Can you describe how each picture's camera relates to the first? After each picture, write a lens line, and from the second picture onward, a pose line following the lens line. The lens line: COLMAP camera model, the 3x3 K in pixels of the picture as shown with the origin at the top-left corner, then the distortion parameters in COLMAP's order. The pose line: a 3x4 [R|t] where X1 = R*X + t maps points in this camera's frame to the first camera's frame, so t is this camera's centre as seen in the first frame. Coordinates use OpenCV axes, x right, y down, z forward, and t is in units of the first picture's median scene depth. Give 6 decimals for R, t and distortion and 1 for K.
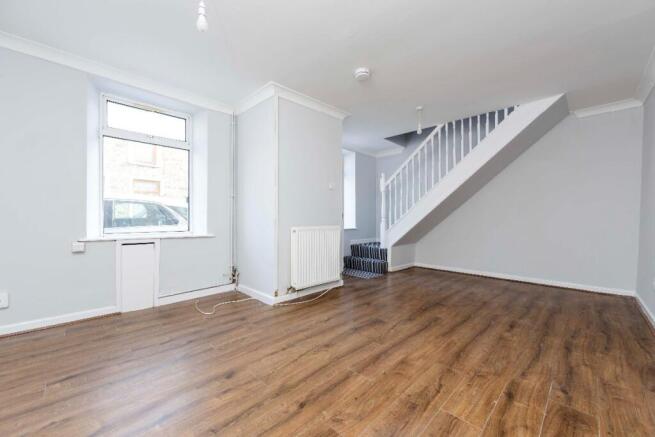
lens RADIAL K [[275.1, 0, 327.5], [0, 275.1, 218.5], [0, 0, 1]] dist [-0.001278, -0.000180]
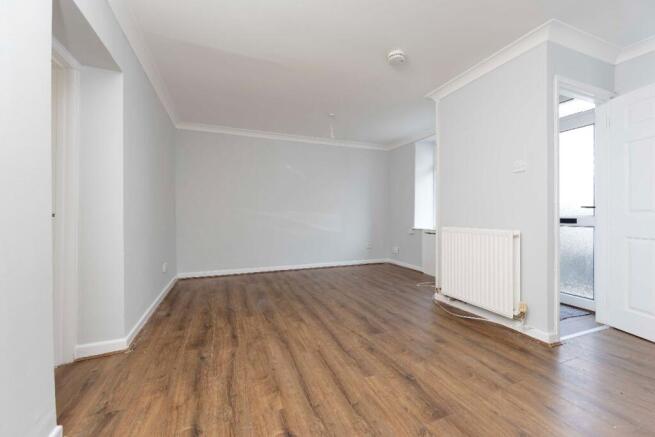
lens RADIAL K [[265.4, 0, 329.9], [0, 265.4, 216.3], [0, 0, 1]] dist [-0.001103, -0.000181]
pose [[-0.413102, -0.003603, -0.910678, 1.117117], [-0.009537, 0.999954, 0.000370, -0.001804], [0.910635, 0.008837, -0.413118, 1.308759]]
